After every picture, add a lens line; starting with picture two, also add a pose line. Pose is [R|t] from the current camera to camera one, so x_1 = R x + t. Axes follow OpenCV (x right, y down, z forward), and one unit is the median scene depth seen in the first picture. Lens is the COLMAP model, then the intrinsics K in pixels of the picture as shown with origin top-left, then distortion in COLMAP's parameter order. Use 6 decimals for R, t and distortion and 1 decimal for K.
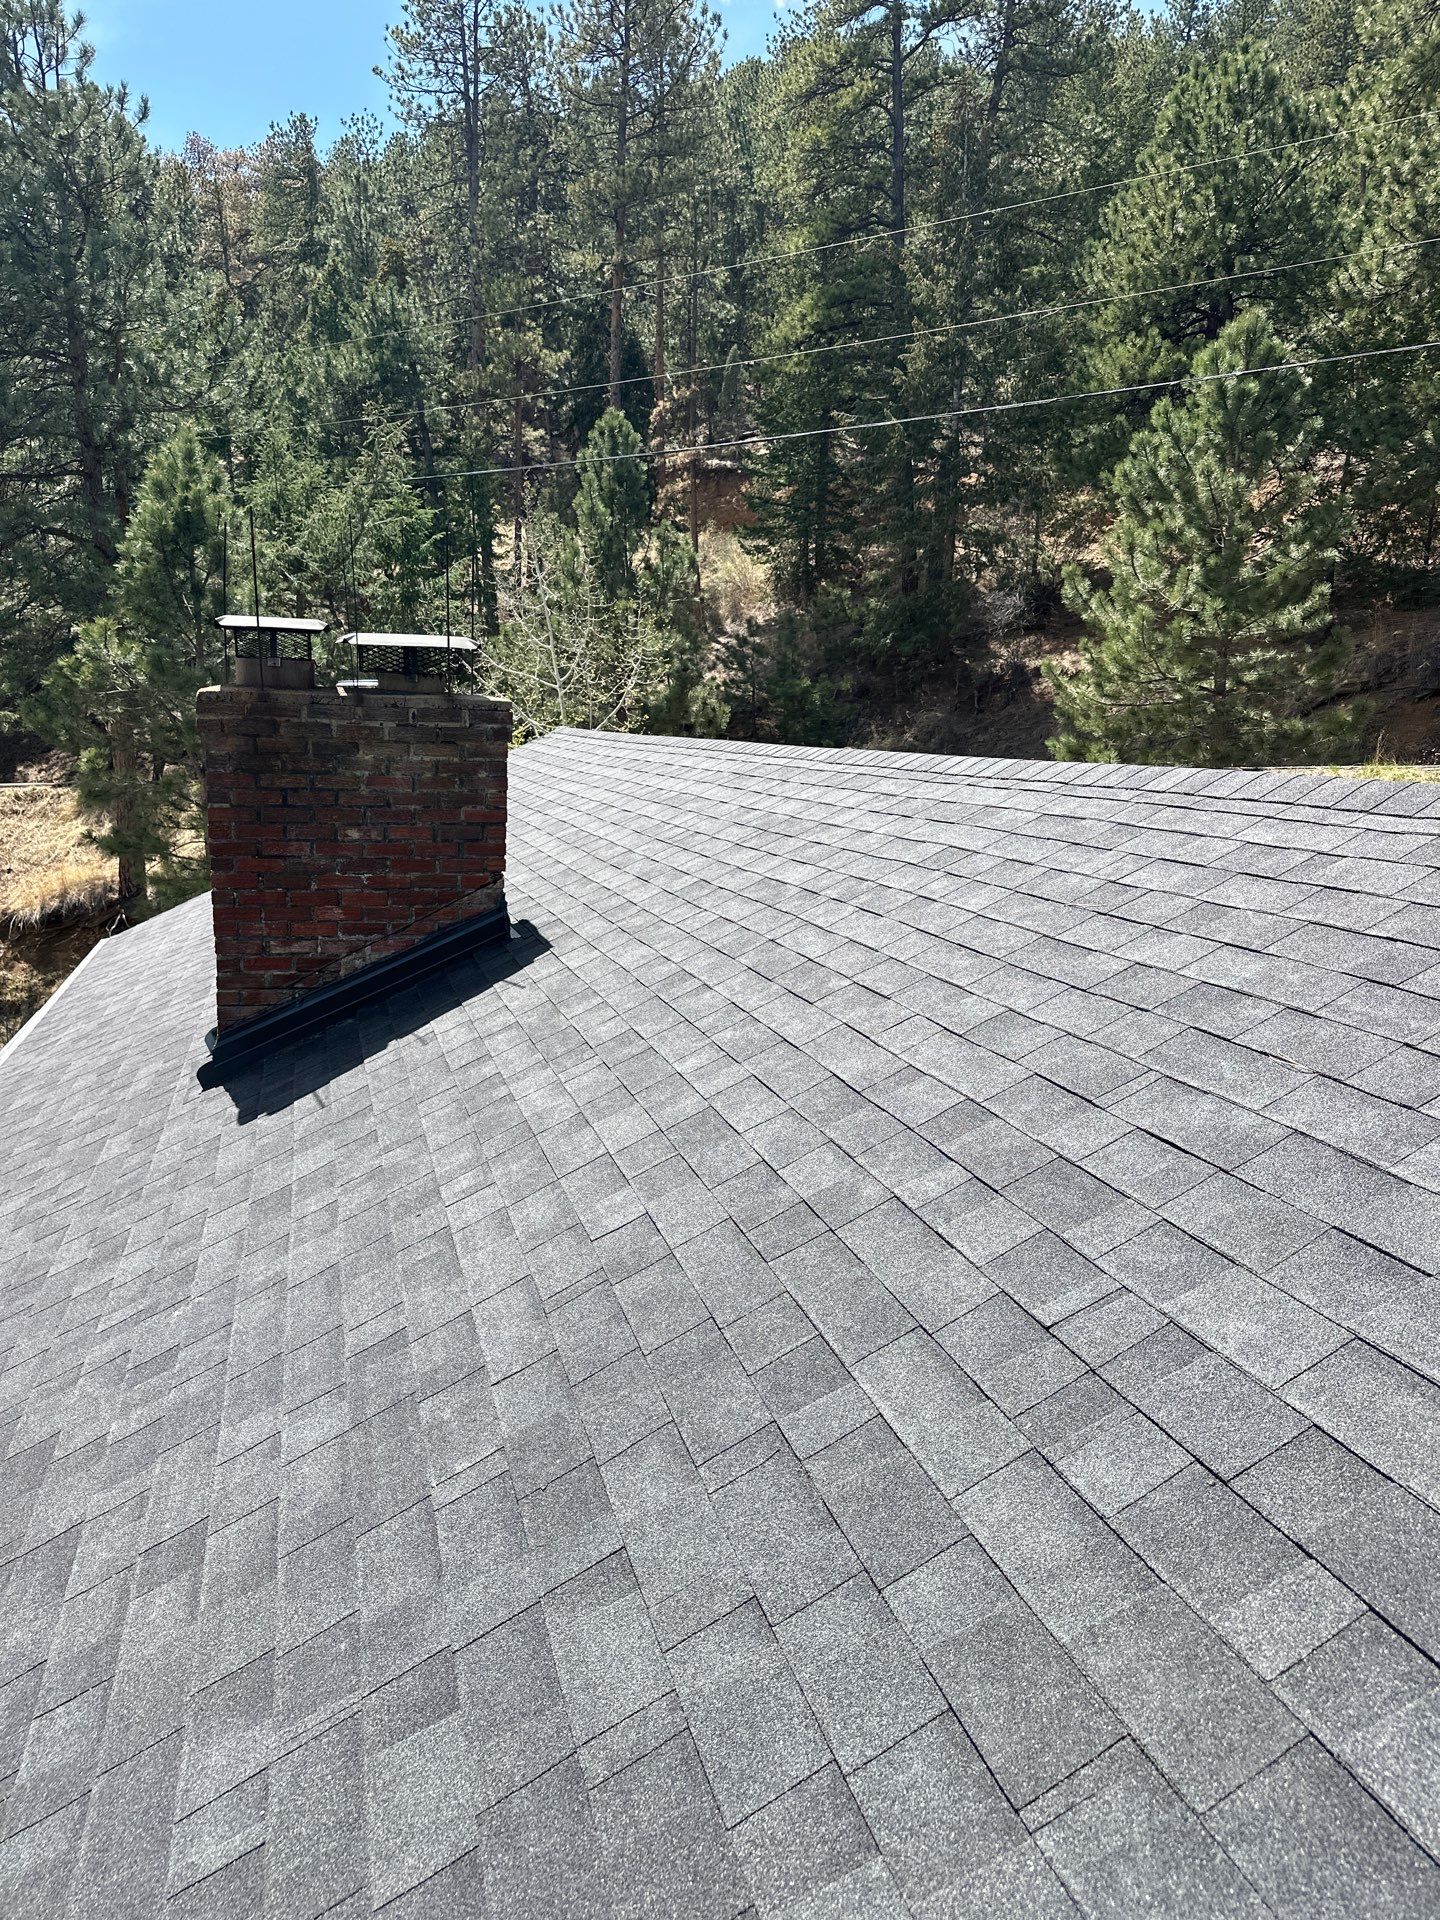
lens RADIAL K [[1383.1, 0, 724.8], [0, 1383.1, 990.2], [0, 0, 1]] dist [0.007712, -0.029838]
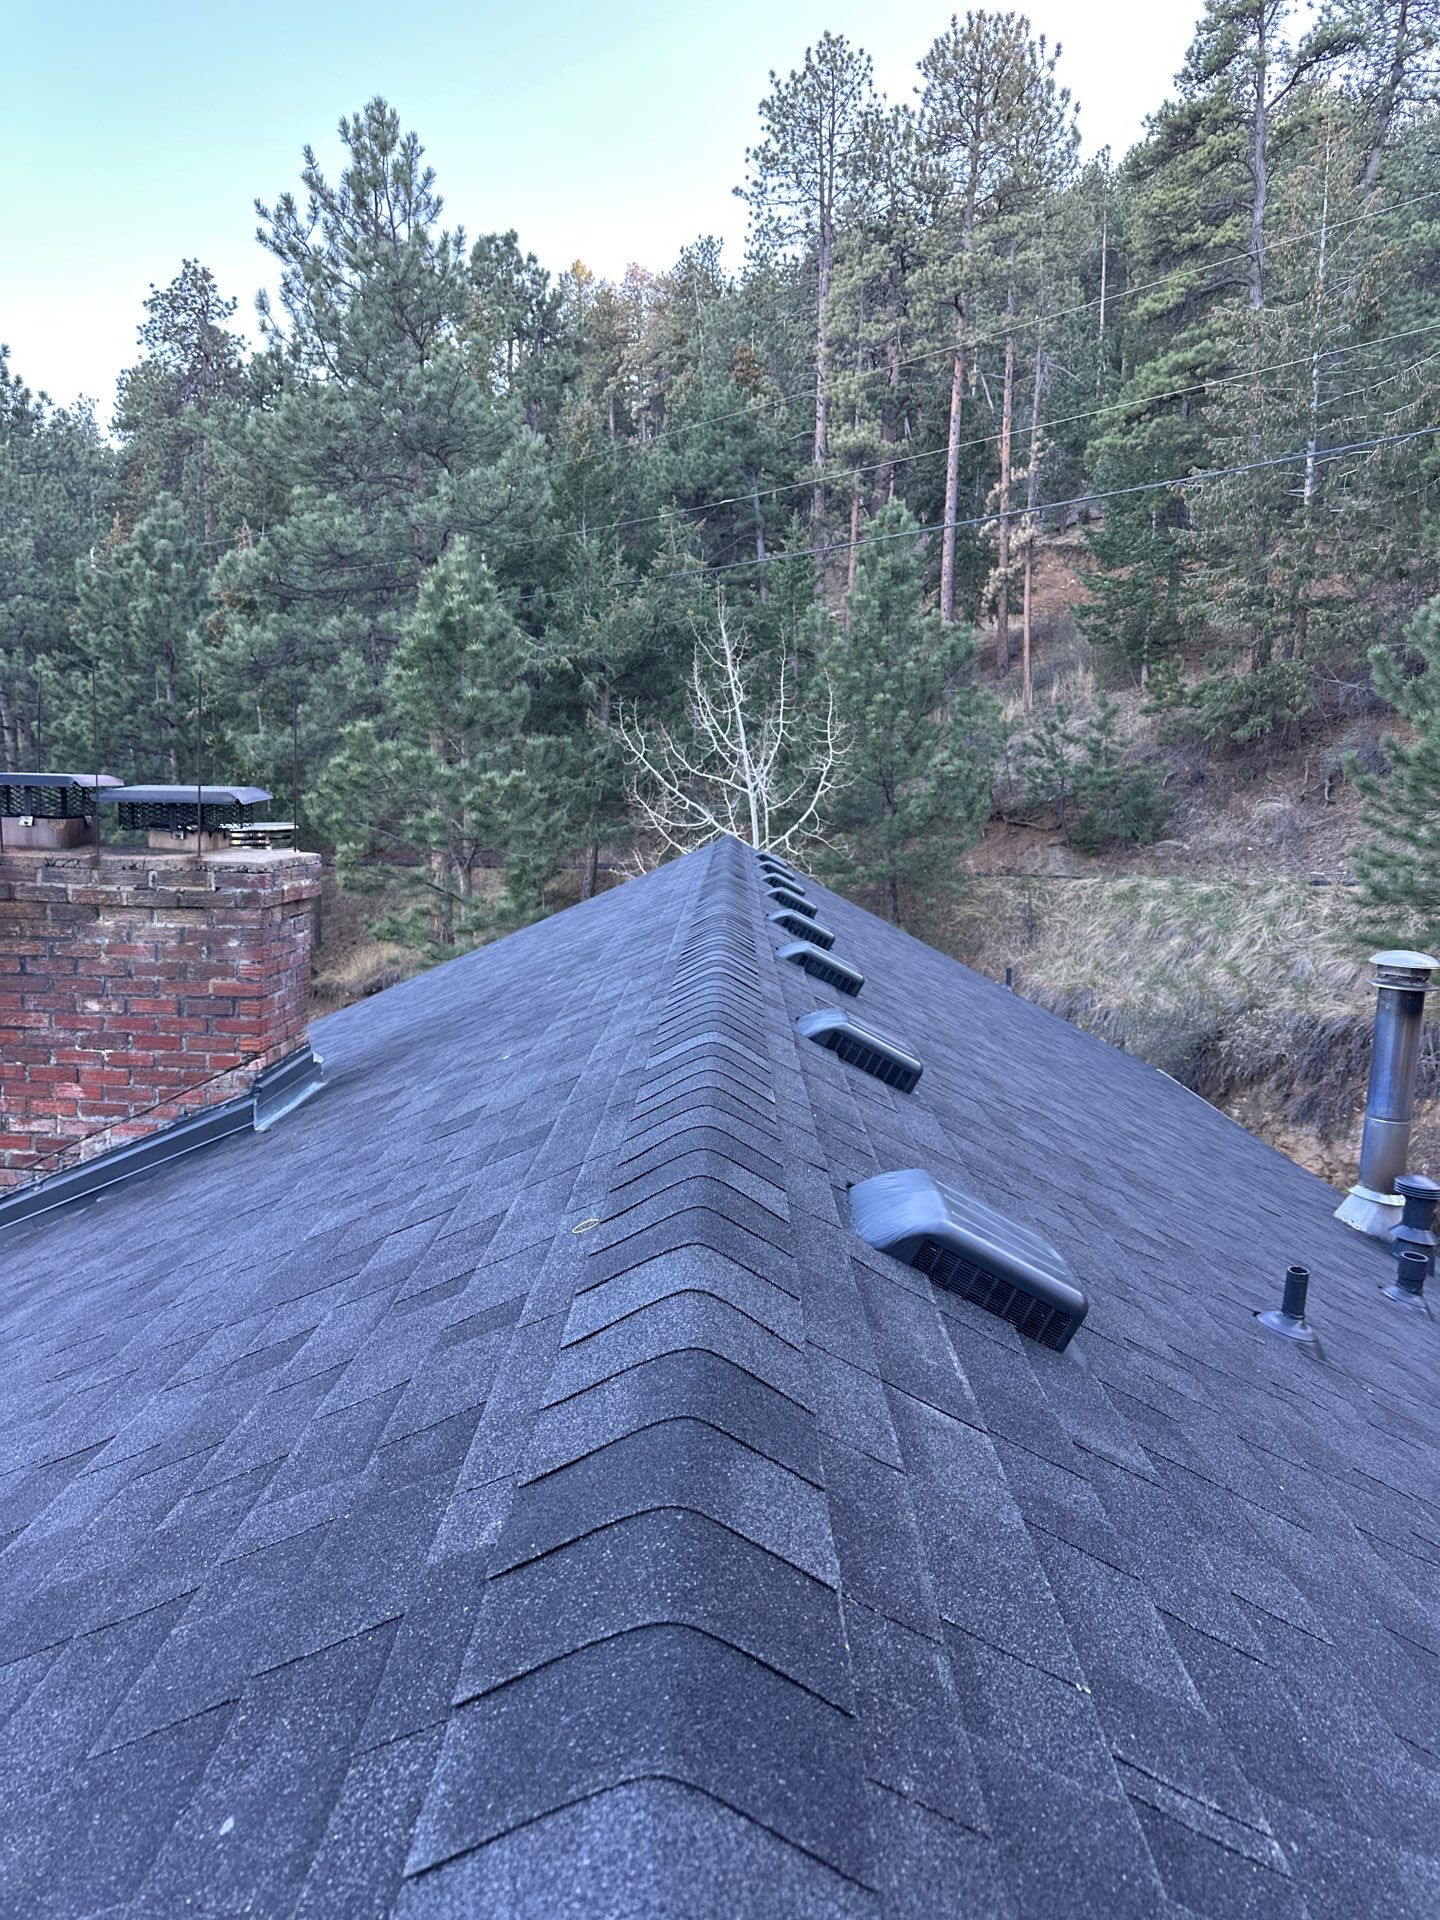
lens RADIAL K [[1364.6, 0, 720.0], [0, 1364.6, 960.0], [0, 0, 1]] dist [0.071854, -0.116237]
pose [[0.952865, 0.041152, -0.300591, 0.098812], [-0.062327, 0.996178, -0.061194, -0.028330], [0.296924, 0.077044, 0.951788, 0.064076]]
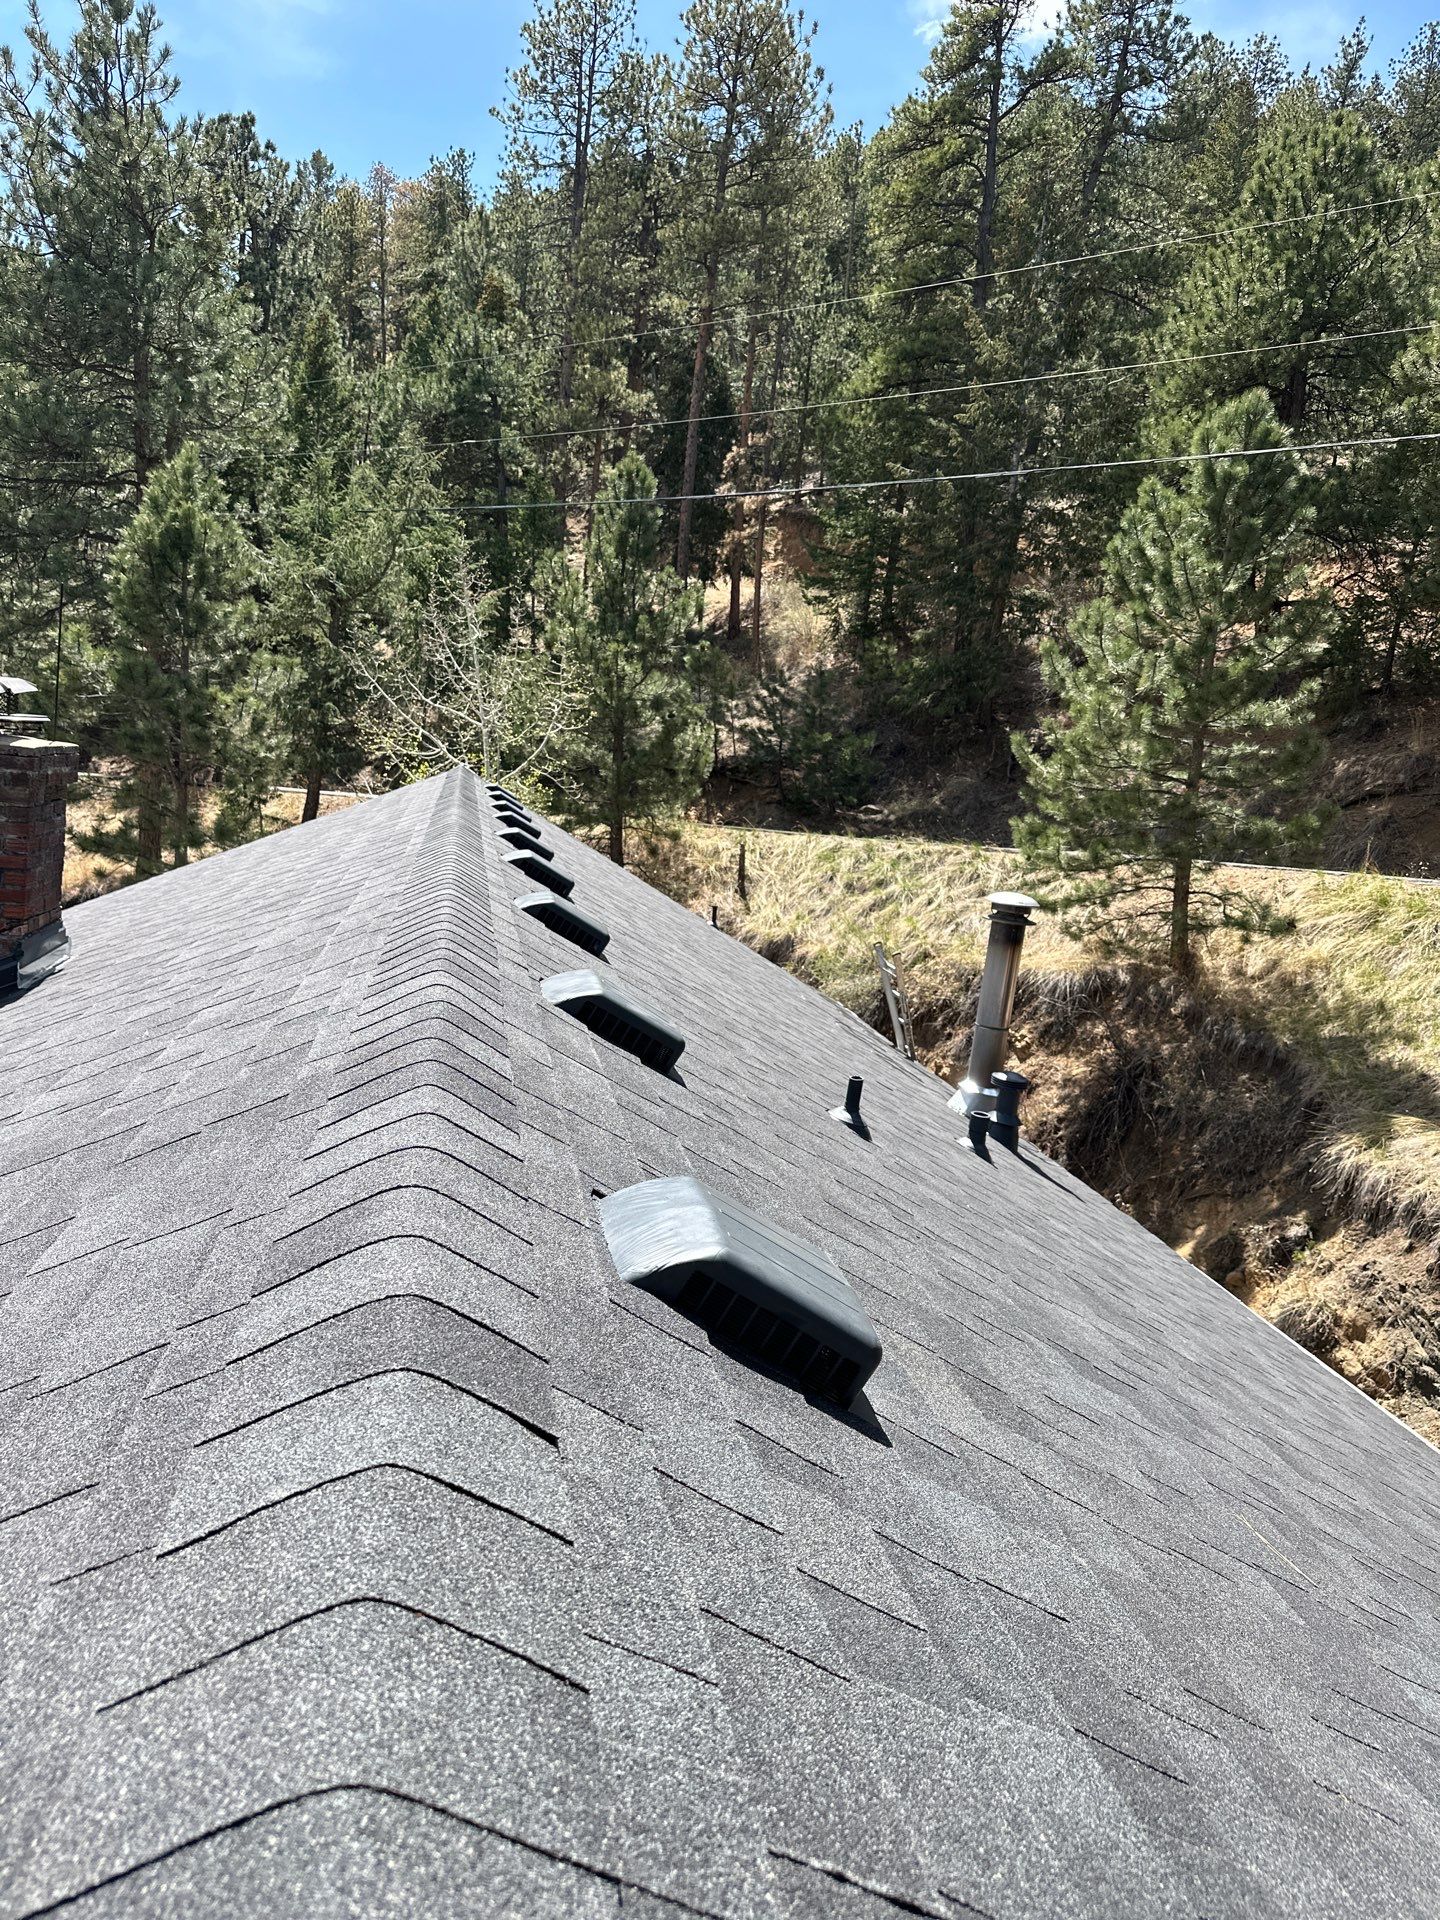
lens RADIAL K [[1388.9, 0, 720.8], [0, 1388.9, 989.2], [0, 0, 1]] dist [0.013569, -0.037958]
pose [[0.990134, 0.097570, -0.100568, 0.111598], [-0.100285, 0.994709, -0.022284, -0.016428], [0.097862, 0.032149, 0.994681, 0.016454]]
